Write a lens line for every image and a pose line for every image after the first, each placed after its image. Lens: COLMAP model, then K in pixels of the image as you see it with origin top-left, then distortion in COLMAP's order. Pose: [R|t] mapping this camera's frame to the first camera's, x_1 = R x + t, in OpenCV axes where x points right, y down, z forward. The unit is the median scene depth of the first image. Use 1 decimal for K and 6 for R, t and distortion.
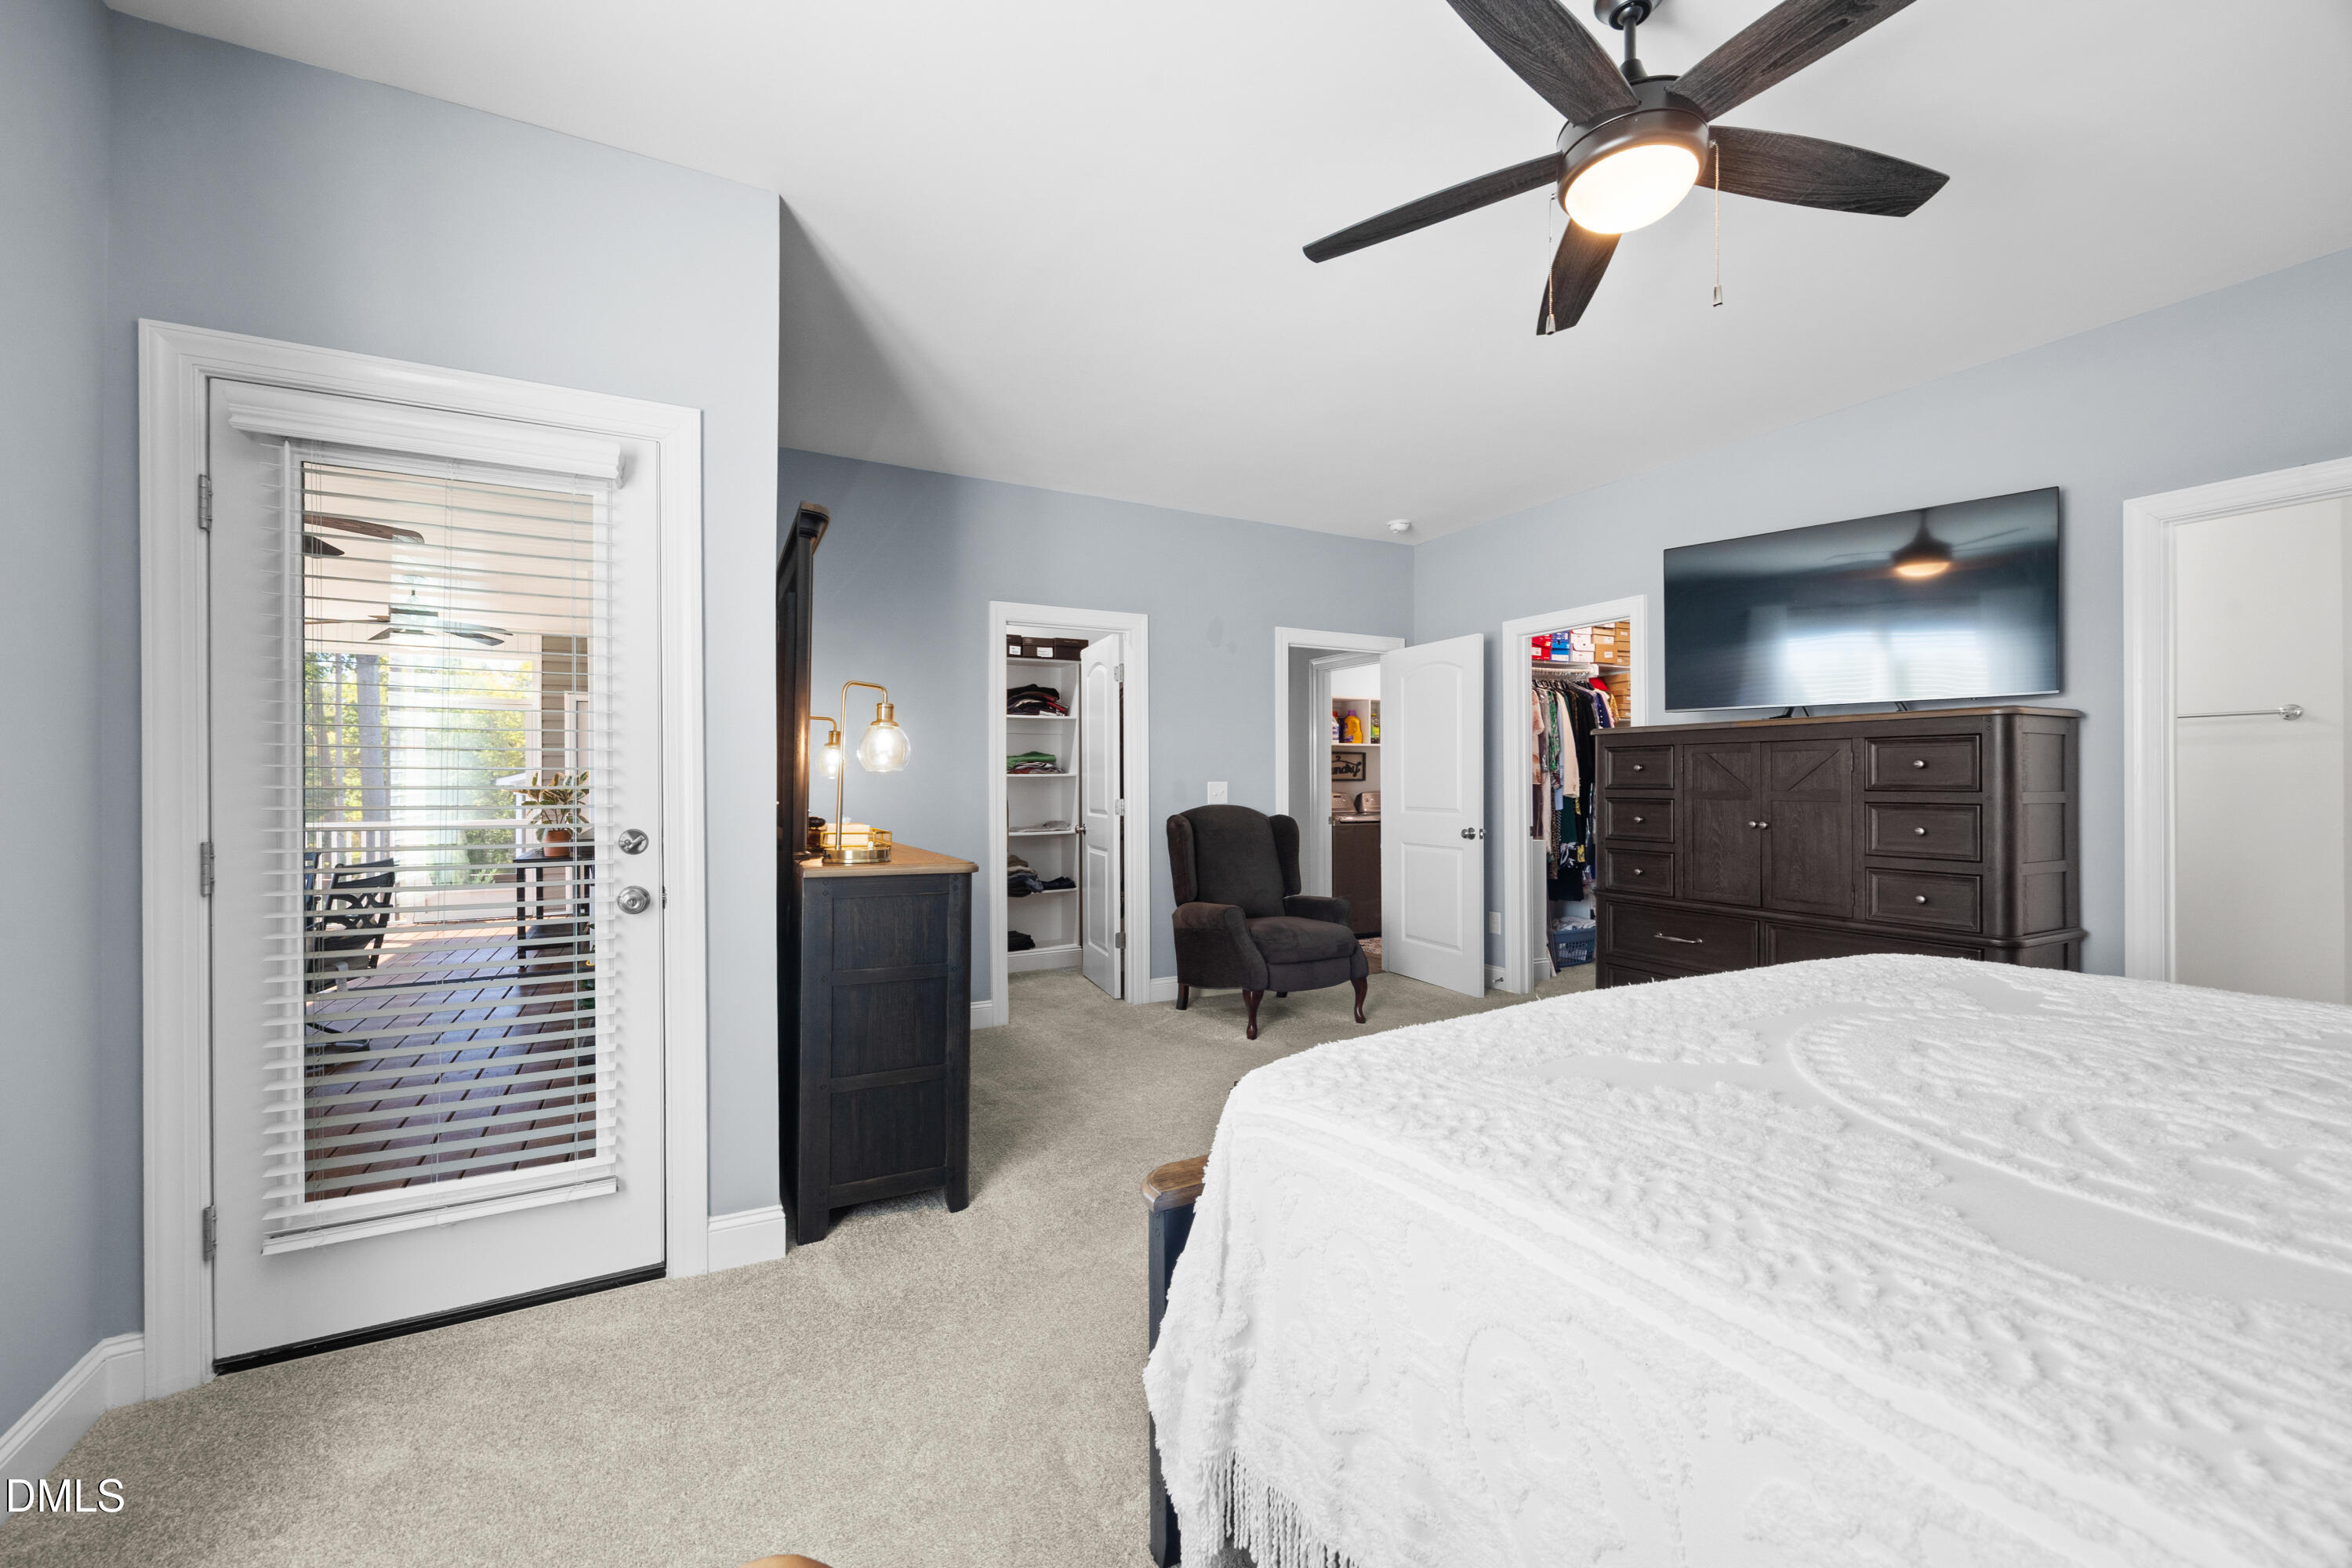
lens RADIAL K [[964.1, 0, 1180.0], [0, 964.1, 781.2], [0, 0, 1]] dist [-0.001986, 0.000428]
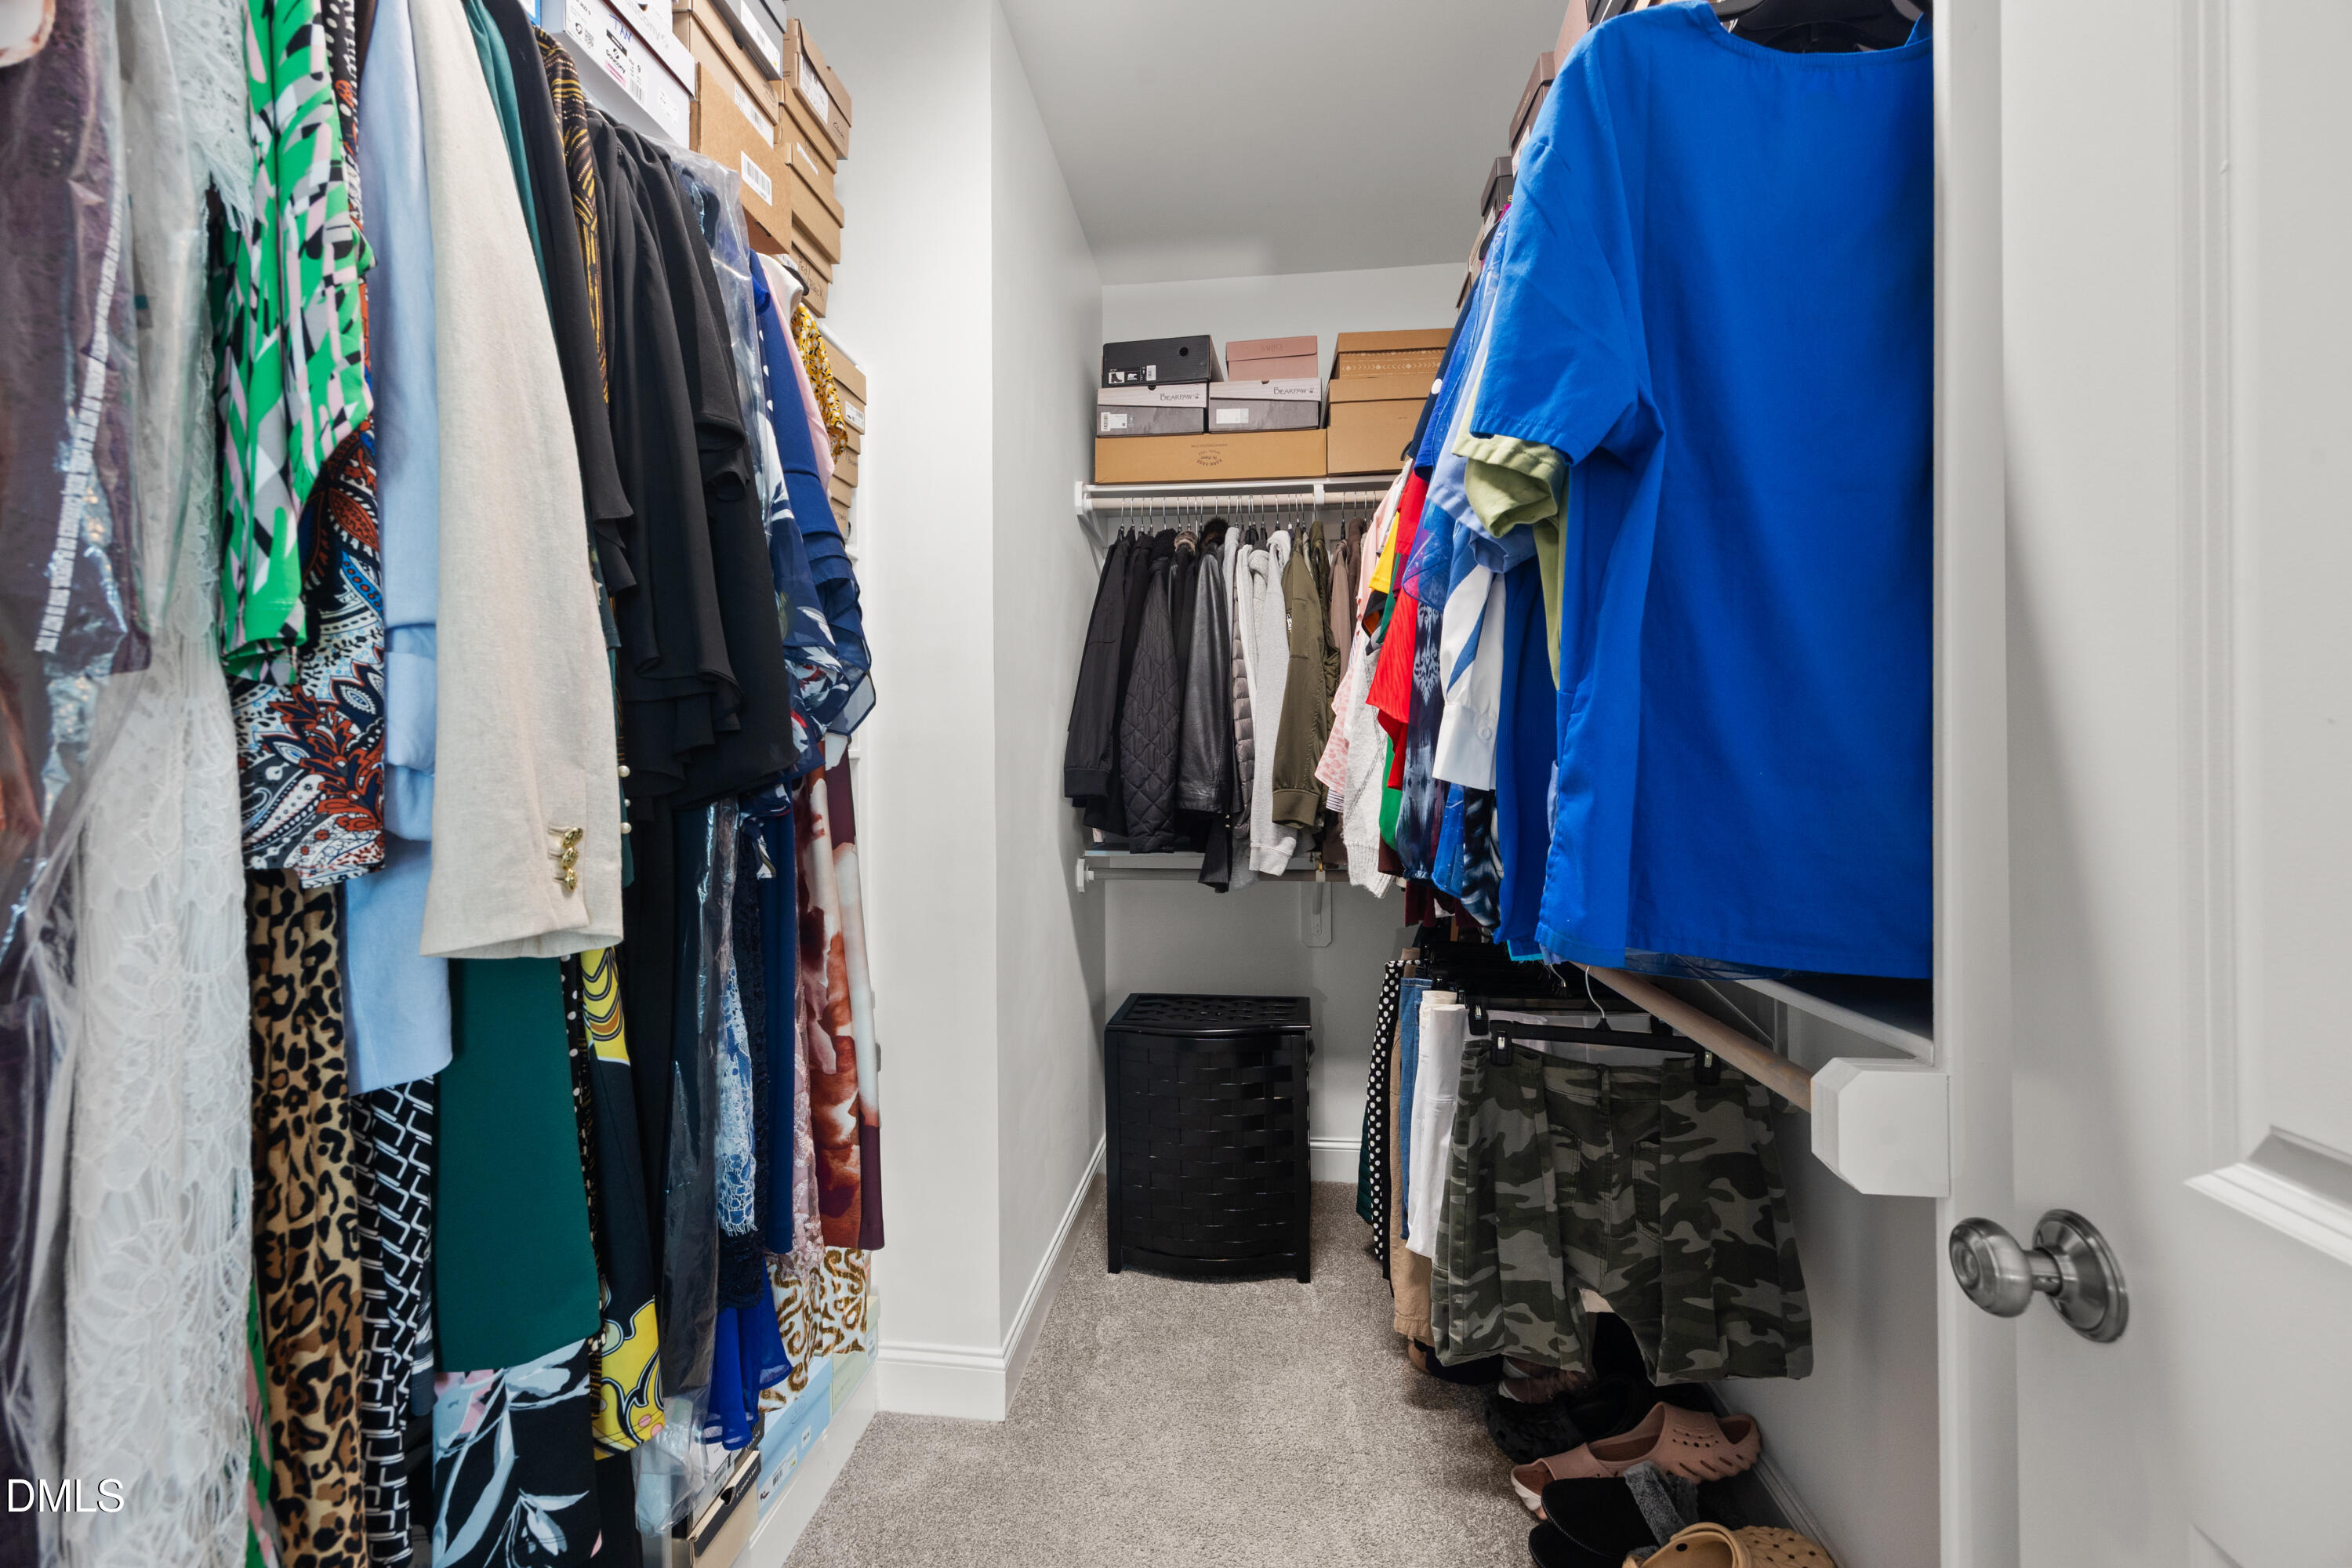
lens RADIAL K [[964.1, 0, 1172.3], [0, 964.1, 781.5], [0, 0, 1]] dist [-0.001986, 0.000428]
pose [[0.576066, -0.003822, 0.817394, 0.359841], [-0.005473, 0.999949, 0.008533, -0.002105], [-0.817385, -0.009390, 0.576015, 0.883197]]
